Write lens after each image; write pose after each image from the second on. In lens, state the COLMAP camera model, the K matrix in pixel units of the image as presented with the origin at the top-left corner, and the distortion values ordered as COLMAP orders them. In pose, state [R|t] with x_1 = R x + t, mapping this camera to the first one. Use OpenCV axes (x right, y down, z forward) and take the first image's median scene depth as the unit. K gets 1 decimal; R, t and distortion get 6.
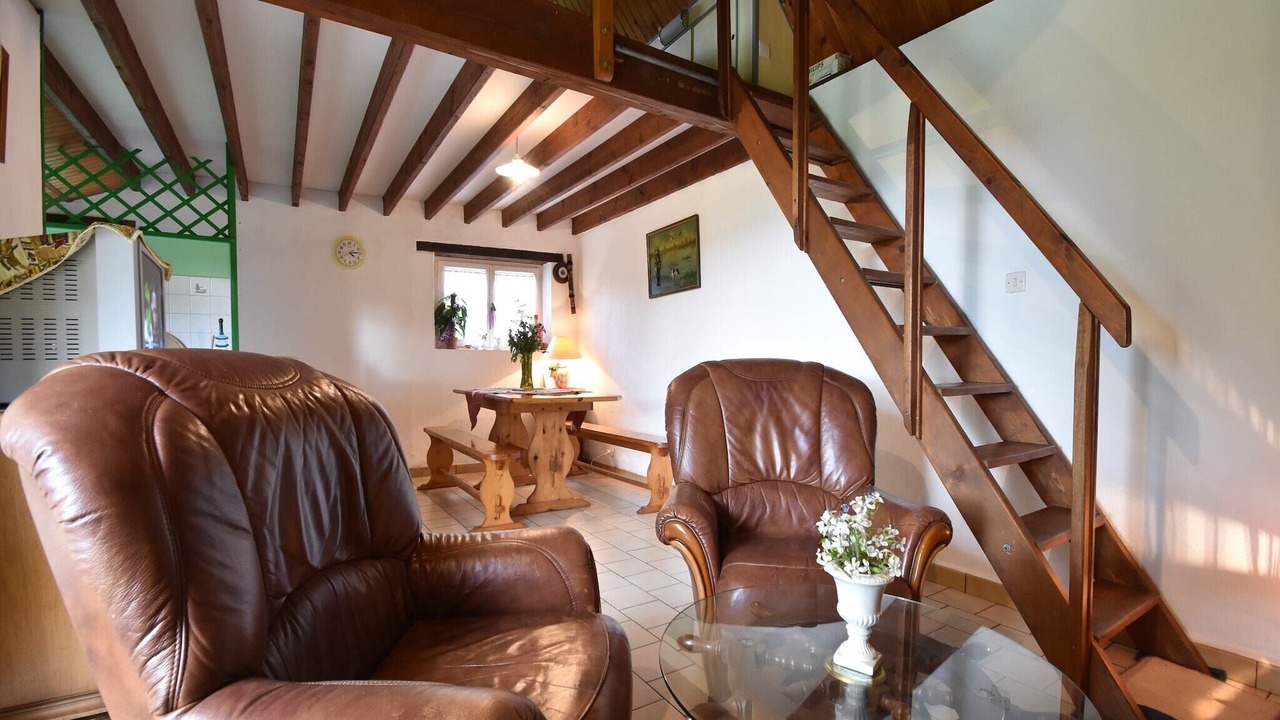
lens RADIAL K [[572.3, 0, 634.9], [0, 572.3, 379.8], [0, 0, 1]] dist [0.000467, -0.007032]
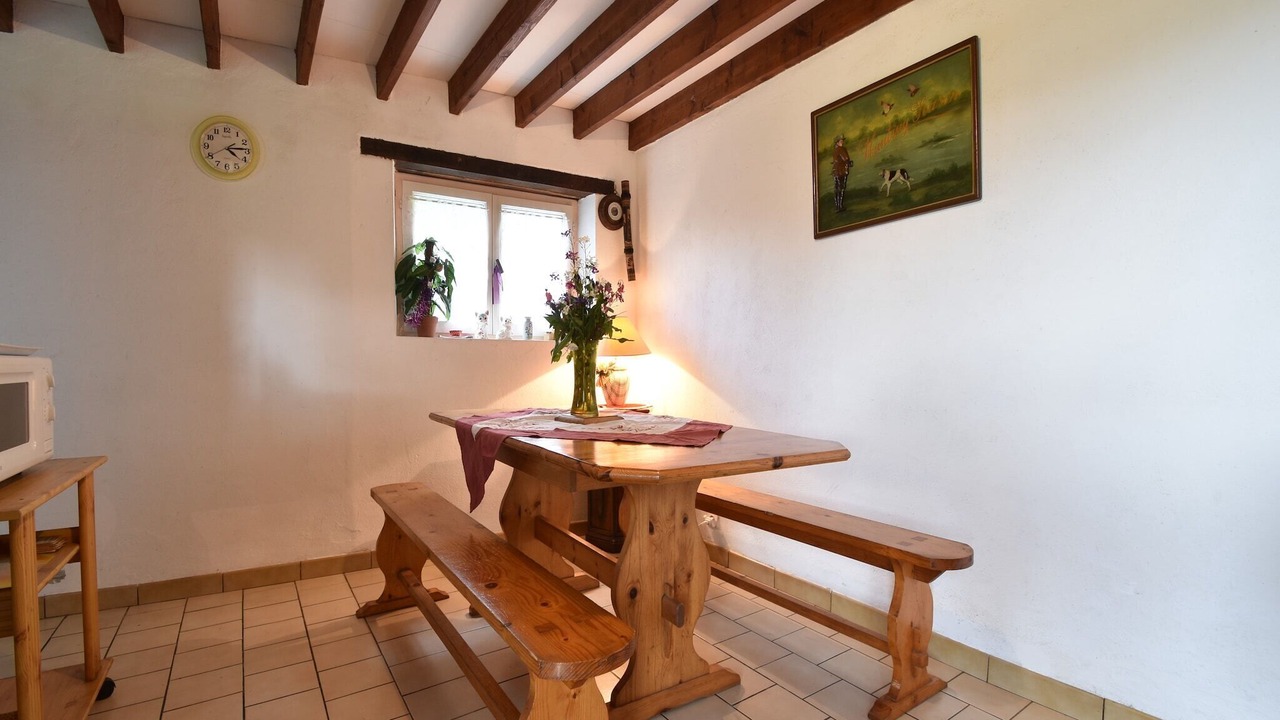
lens RADIAL K [[572.3, 0, 634.9], [0, 572.3, 379.8], [0, 0, 1]] dist [0.000467, -0.007032]
pose [[0.999203, 0.002223, 0.039863, -0.139359], [-0.002328, 0.999994, 0.002580, -0.013765], [-0.039857, -0.002671, 0.999202, 0.434376]]
